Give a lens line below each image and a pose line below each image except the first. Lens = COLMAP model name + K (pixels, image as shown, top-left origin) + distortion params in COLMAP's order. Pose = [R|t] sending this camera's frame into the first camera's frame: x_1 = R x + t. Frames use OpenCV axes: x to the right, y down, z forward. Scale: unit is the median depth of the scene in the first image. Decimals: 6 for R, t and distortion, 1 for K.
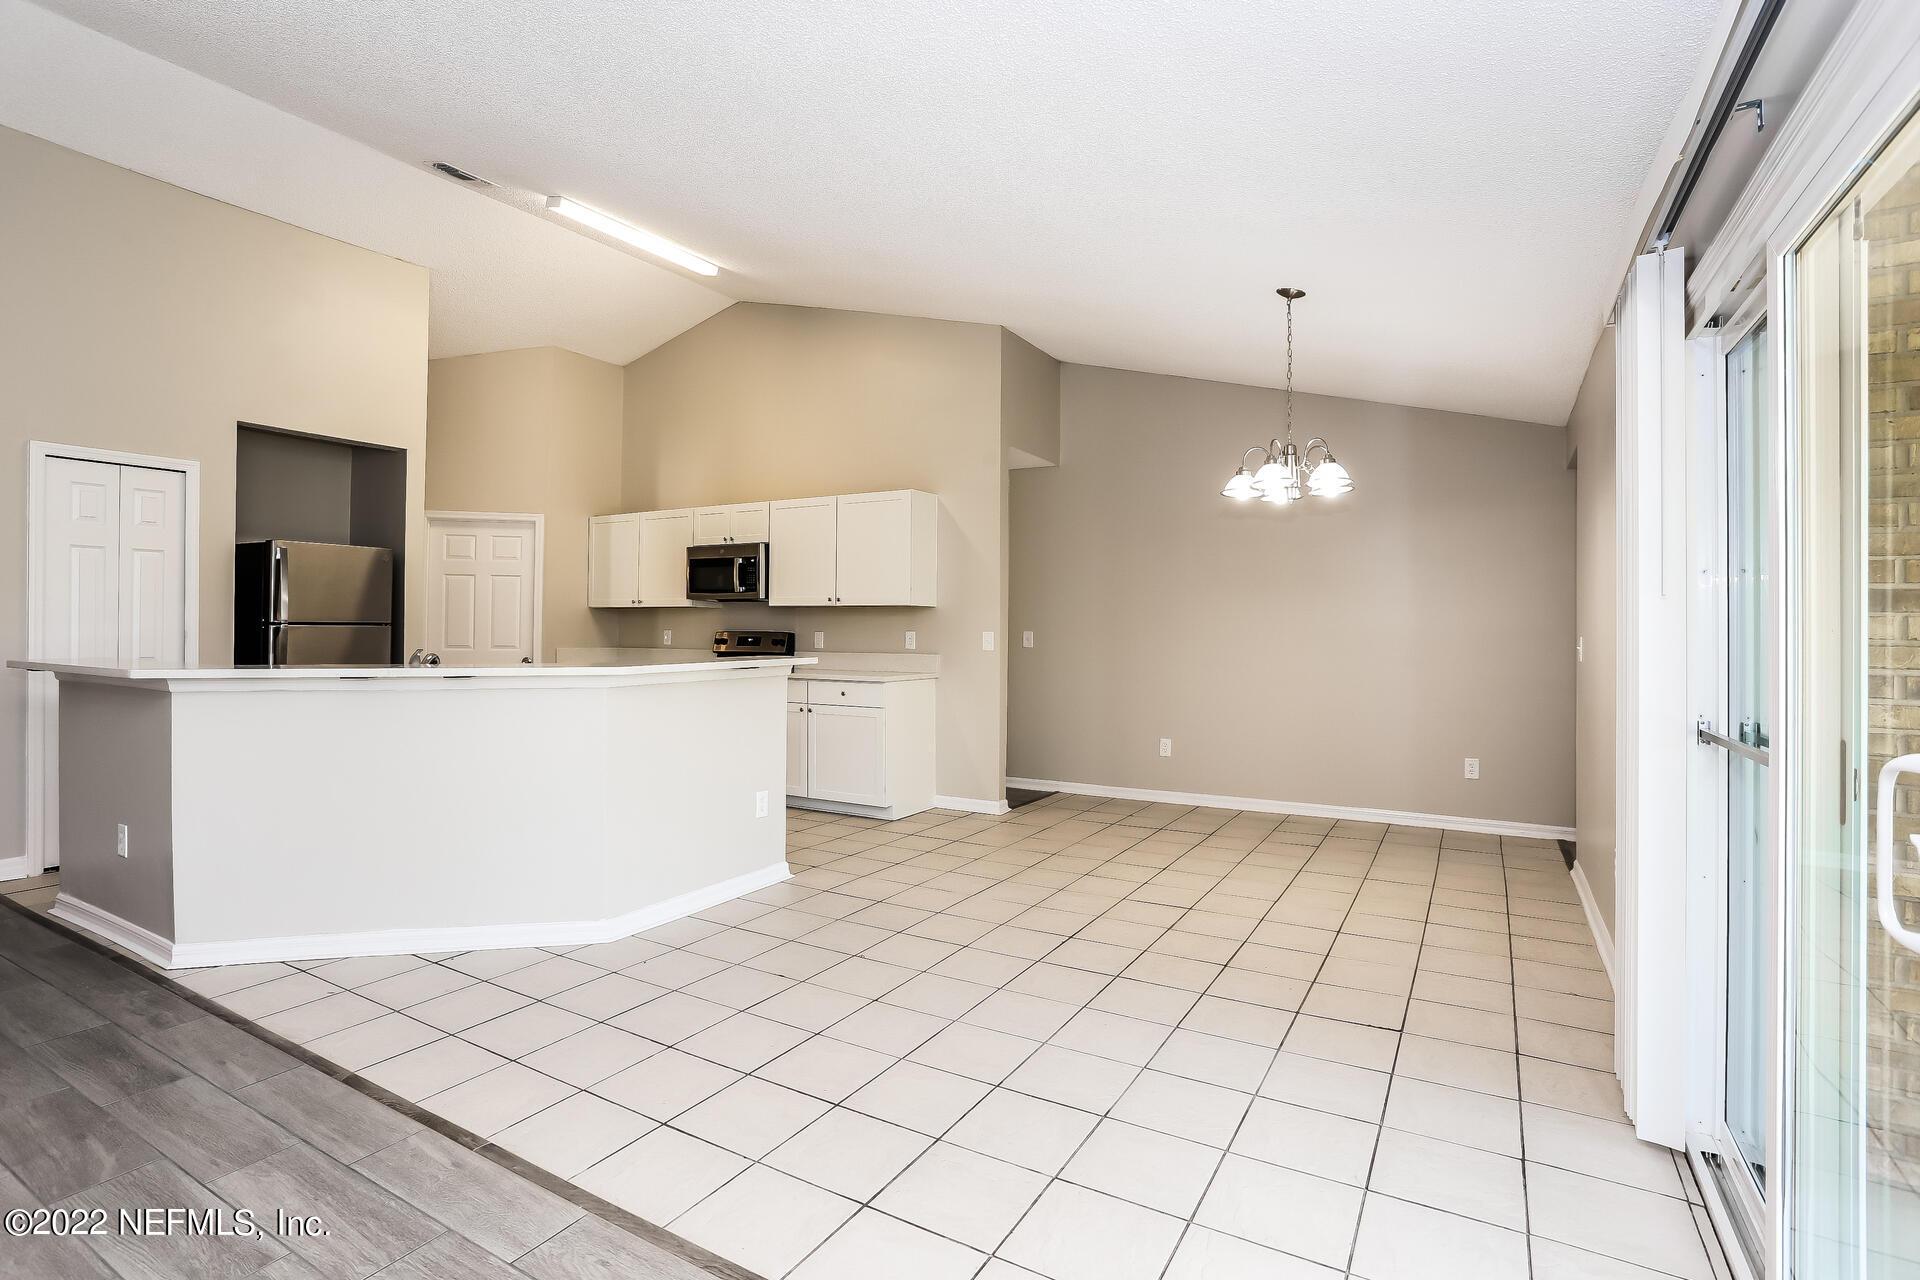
lens RADIAL K [[943.0, 0, 957.8], [0, 943.0, 629.3], [0, 0, 1]] dist [0.004670, -0.001546]
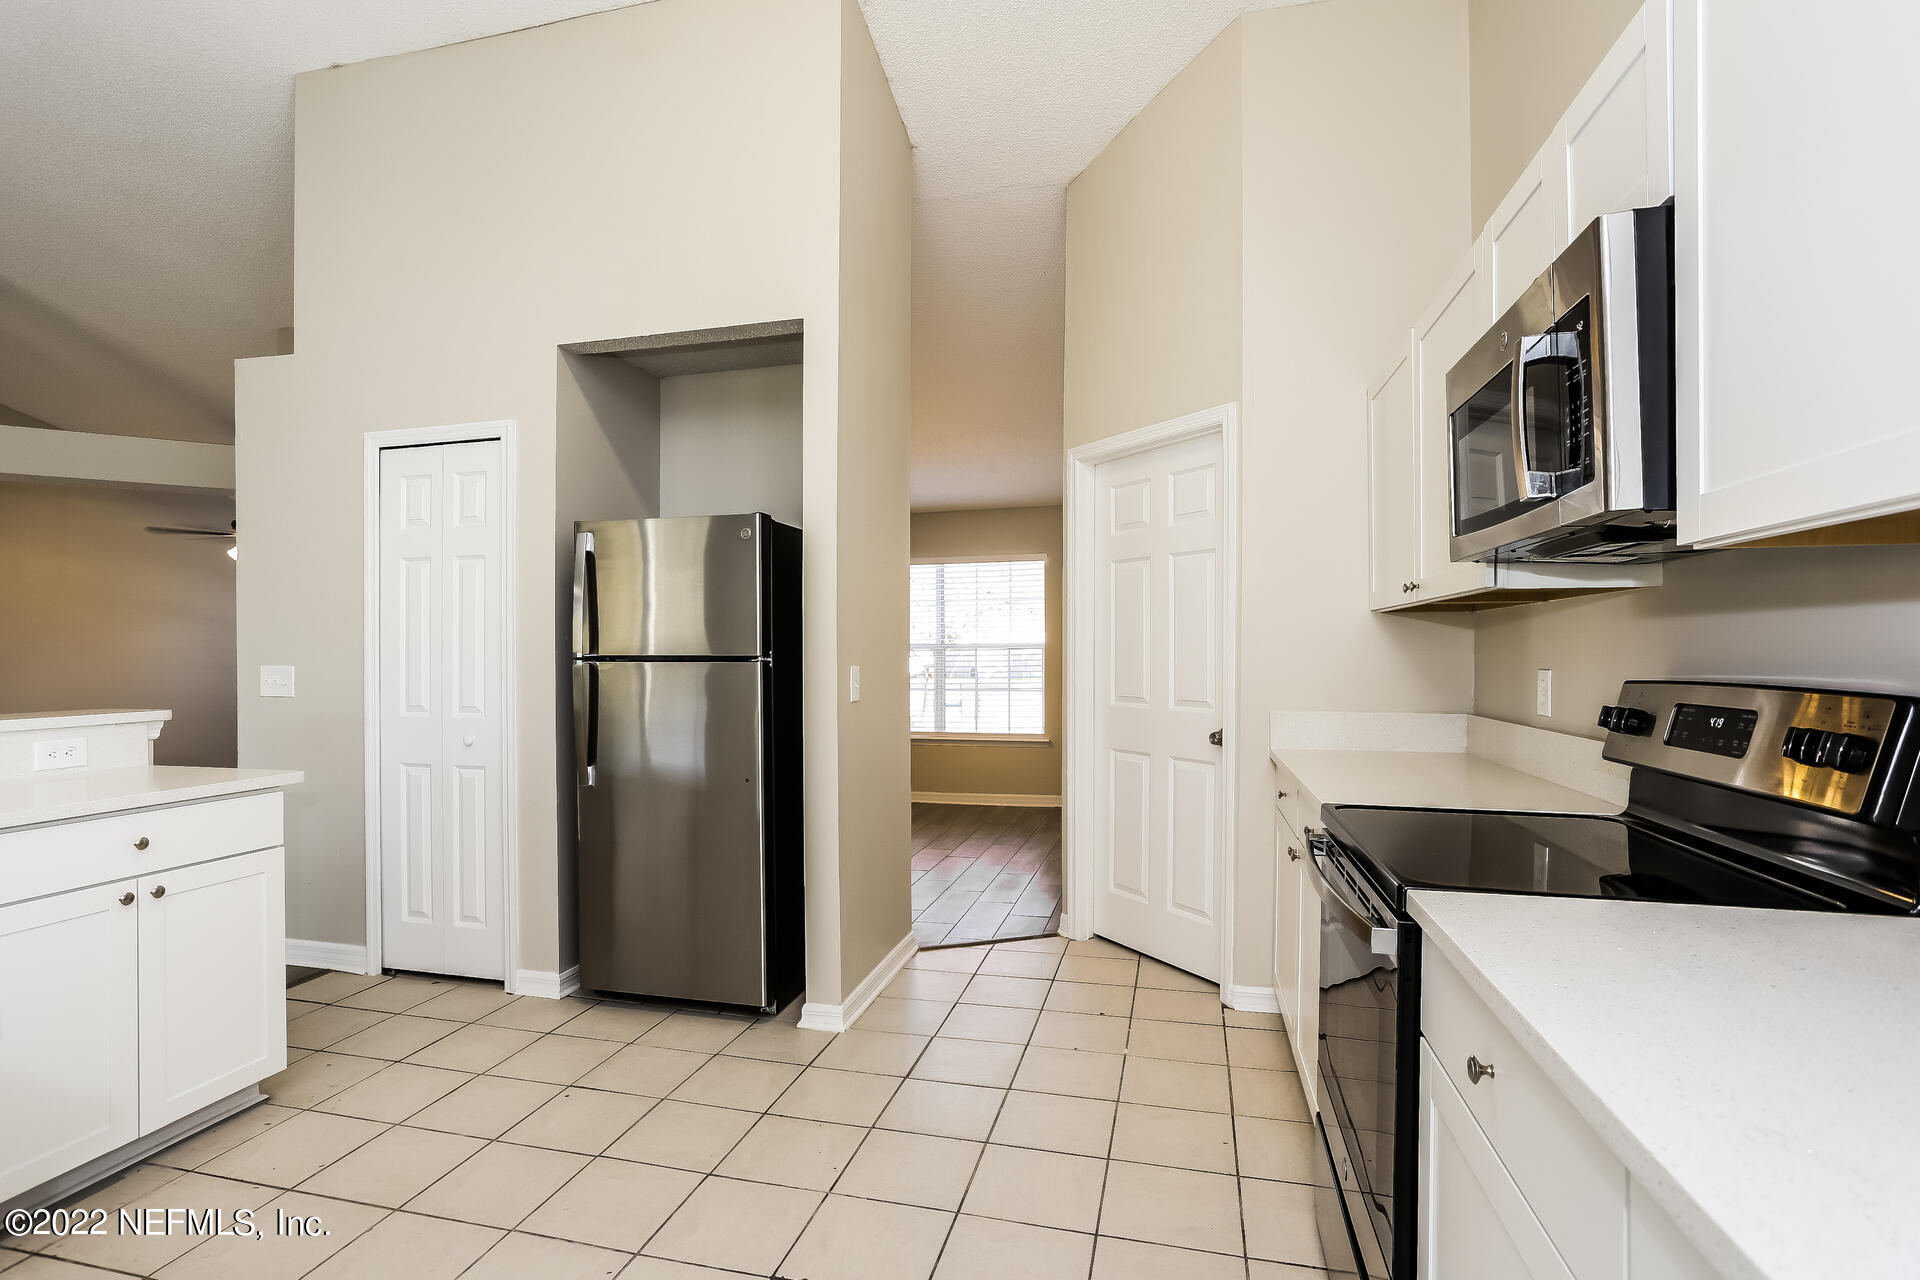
lens RADIAL K [[943.0, 0, 950.4], [0, 943.0, 650.7], [0, 0, 1]] dist [0.004670, -0.001546]
pose [[0.236519, -0.014408, -0.971520, -0.053475], [0.000847, 0.999893, -0.014622, -0.001033], [0.971627, 0.002636, 0.236506, 0.821892]]
